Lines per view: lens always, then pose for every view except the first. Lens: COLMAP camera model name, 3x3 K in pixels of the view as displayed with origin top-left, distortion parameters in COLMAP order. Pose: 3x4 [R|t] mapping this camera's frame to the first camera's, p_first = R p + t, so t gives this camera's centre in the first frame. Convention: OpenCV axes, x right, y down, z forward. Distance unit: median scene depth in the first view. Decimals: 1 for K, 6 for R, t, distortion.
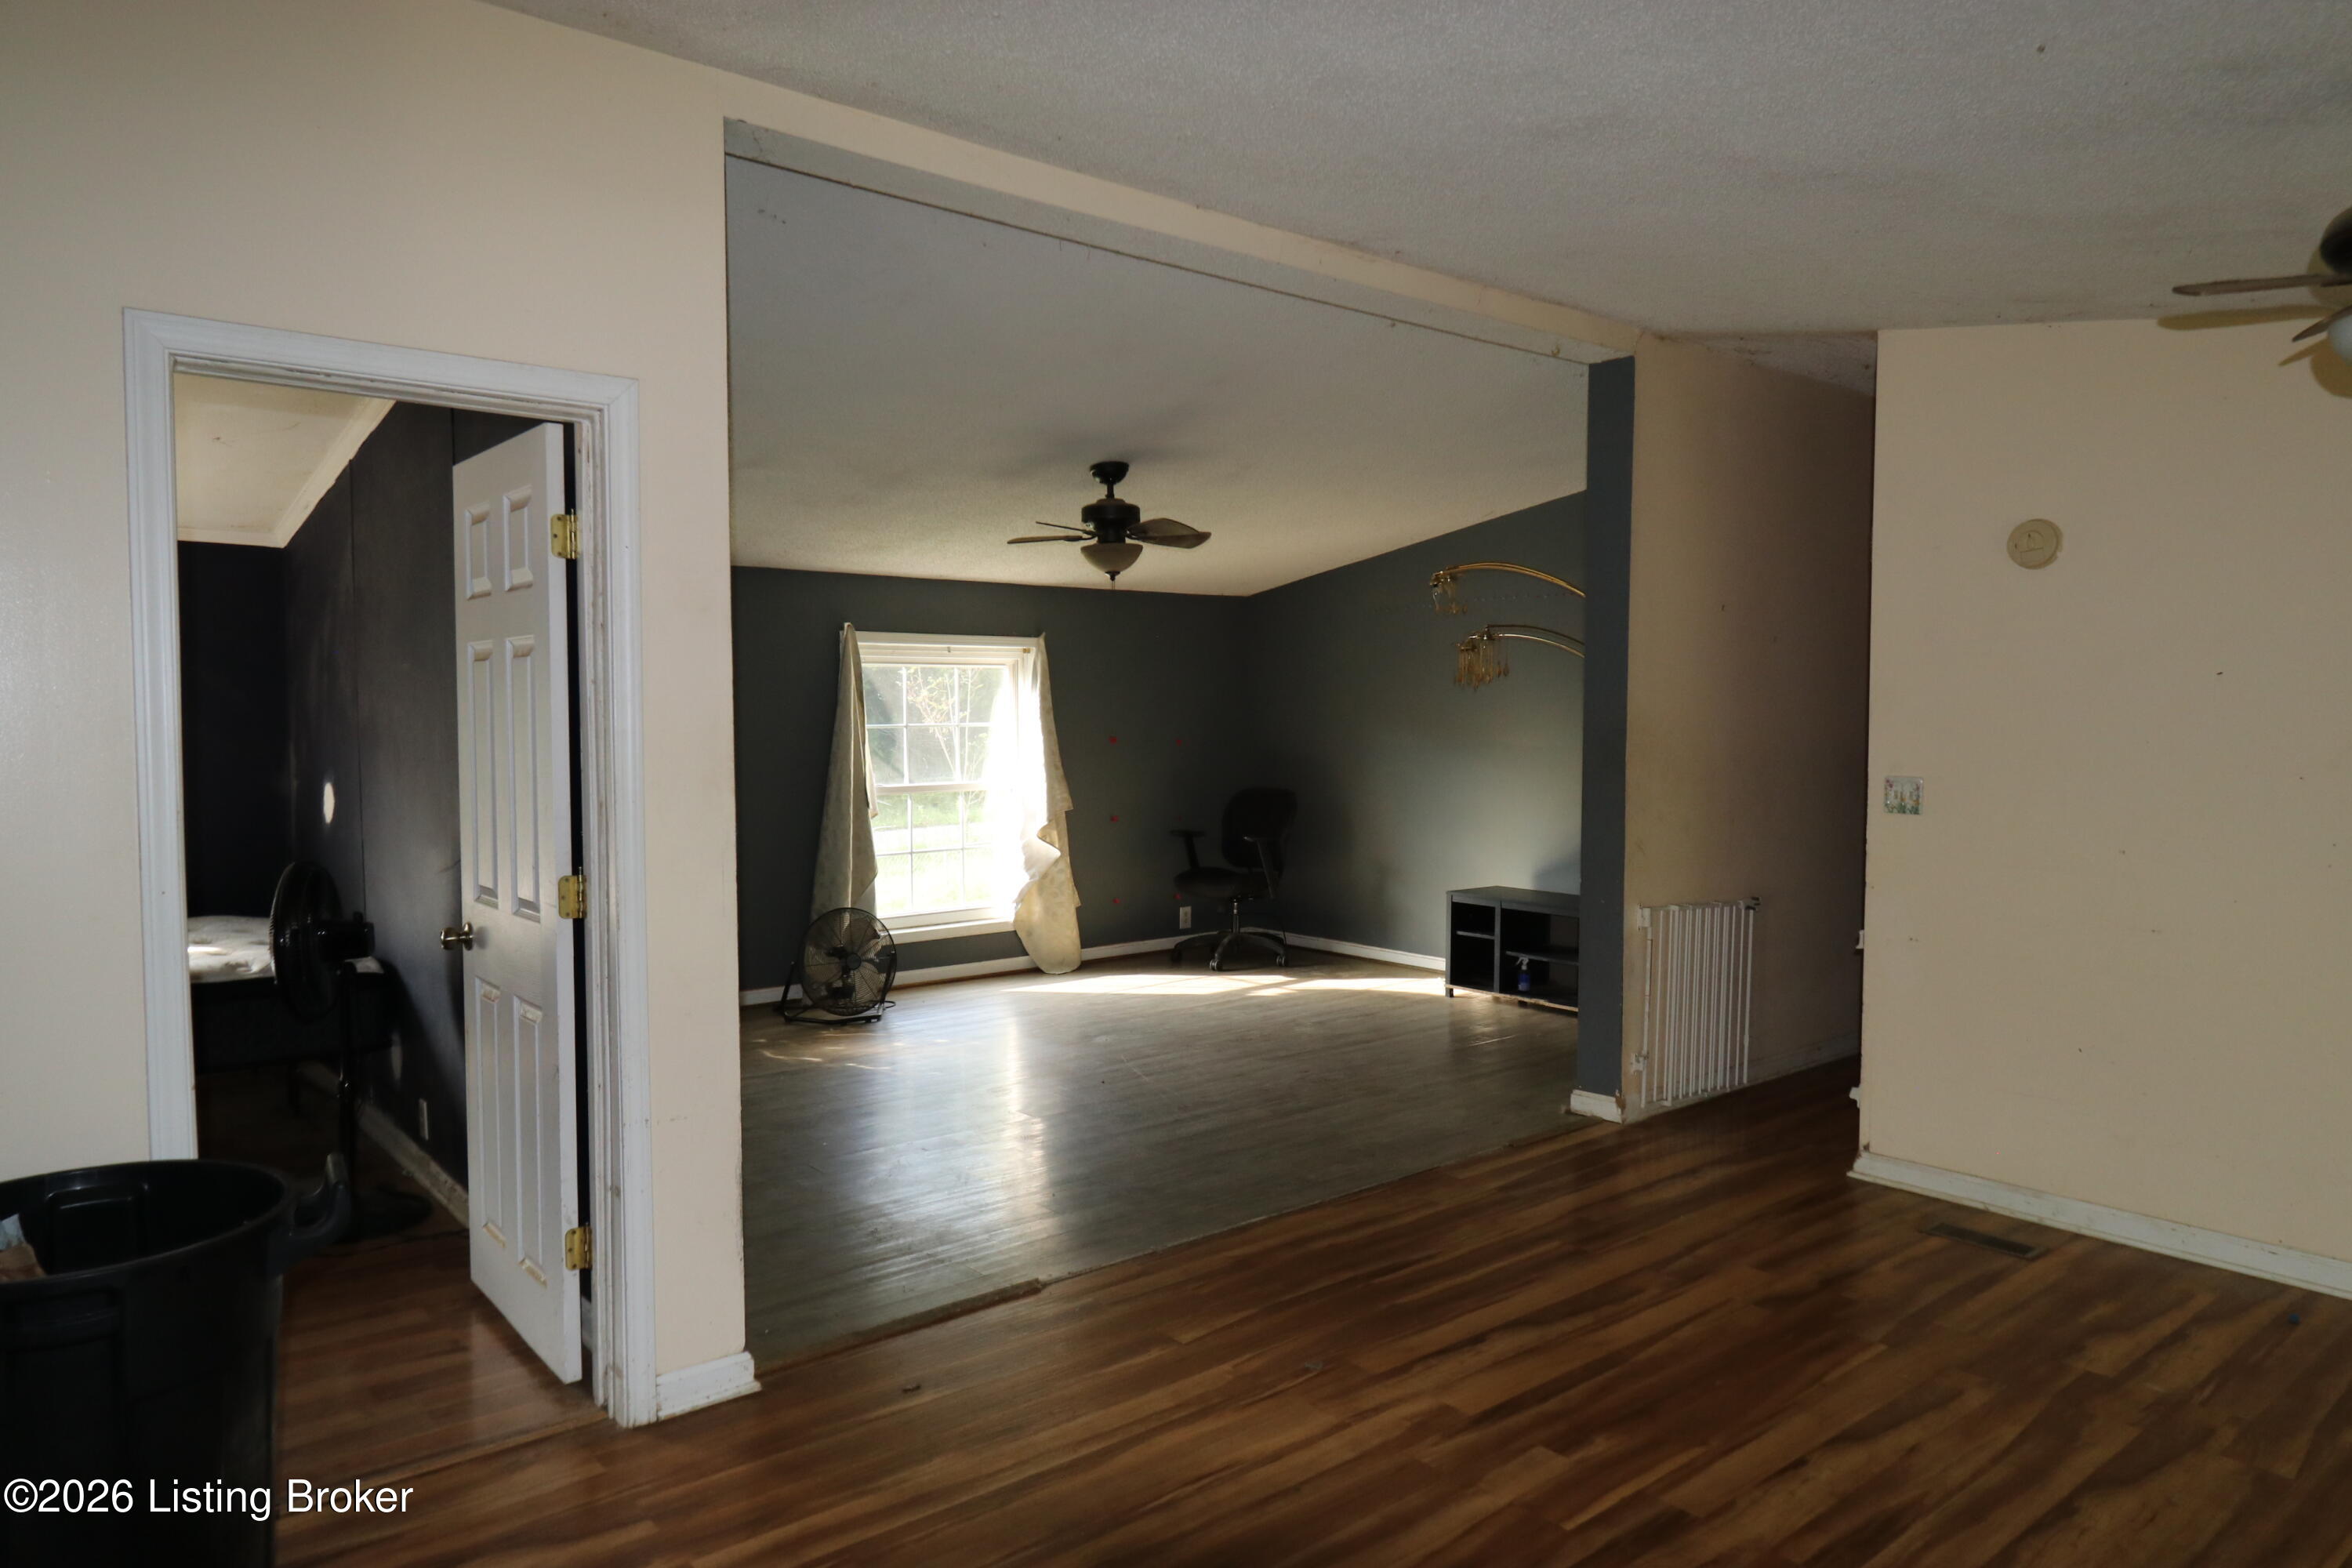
lens RADIAL K [[1499.6, 0, 1155.7], [0, 1499.6, 785.0], [0, 0, 1]] dist [-0.019407, 0.017125]
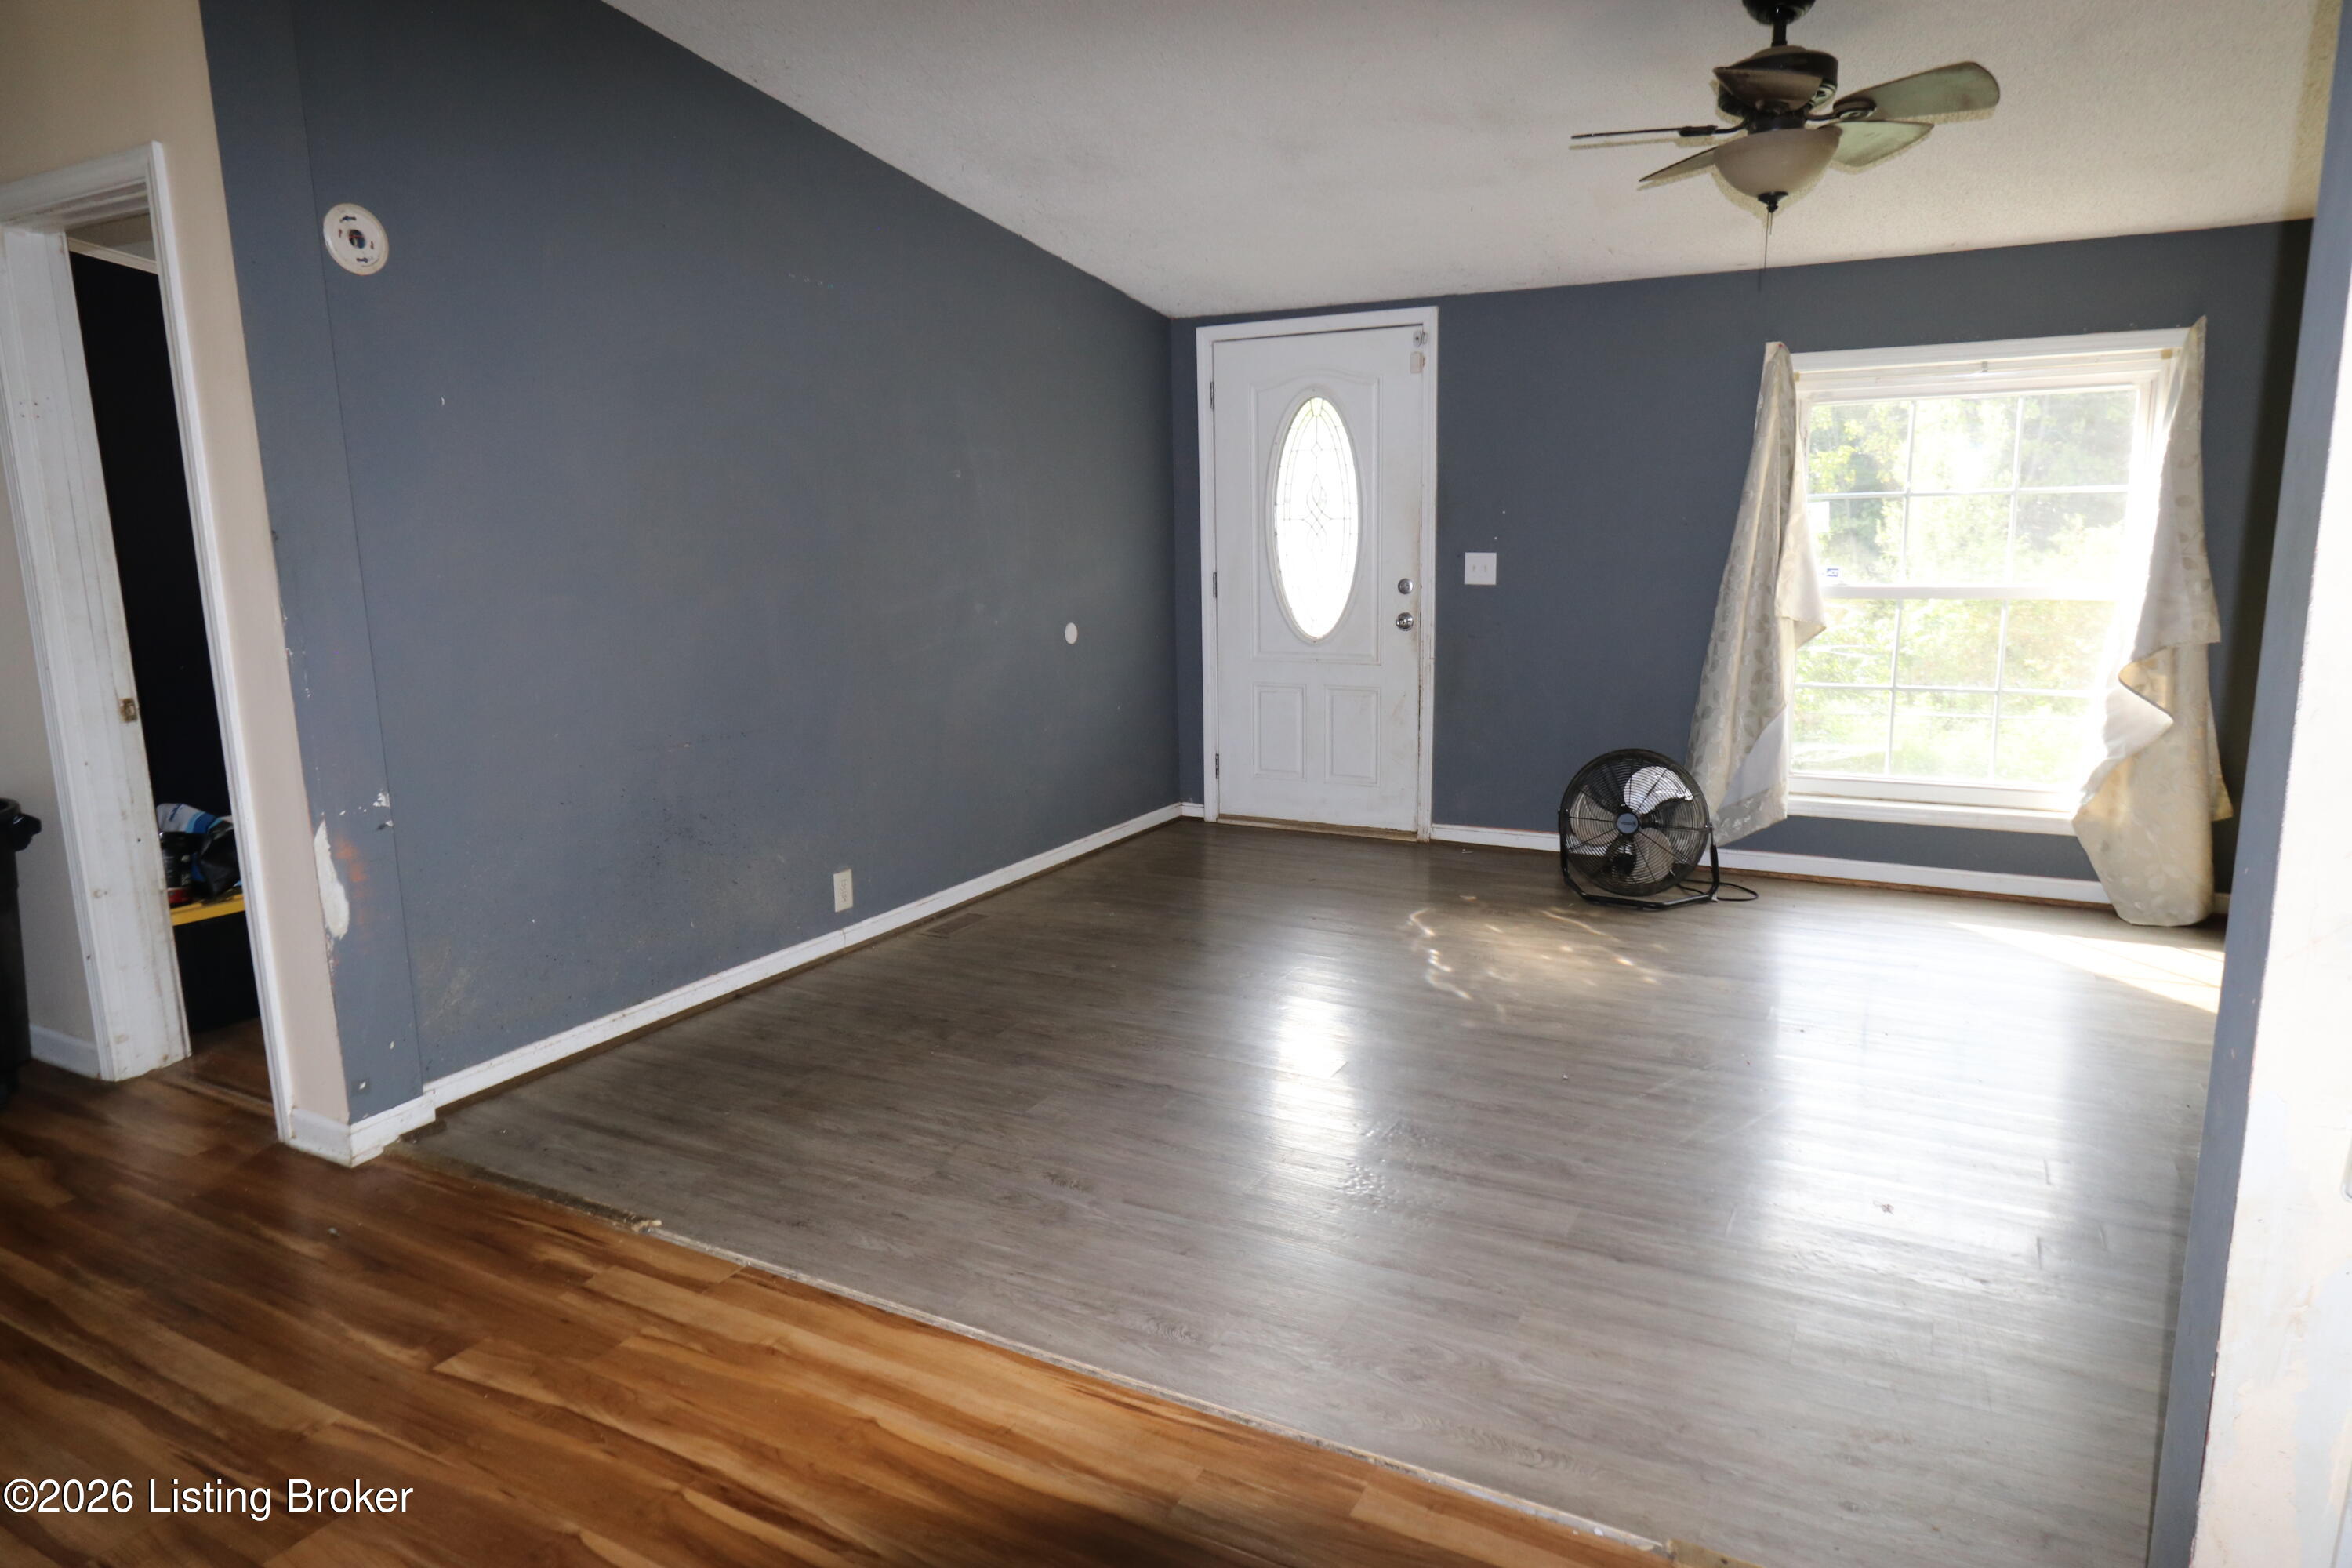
lens RADIAL K [[1438.6, 0, 1159.0], [0, 1438.6, 786.6], [0, 0, 1]] dist [-0.011984, 0.002792]
pose [[0.362227, 0.164435, -0.917471, 0.350205], [-0.026725, 0.985743, 0.166121, -0.010079], [0.931707, -0.035654, 0.361457, 0.527352]]
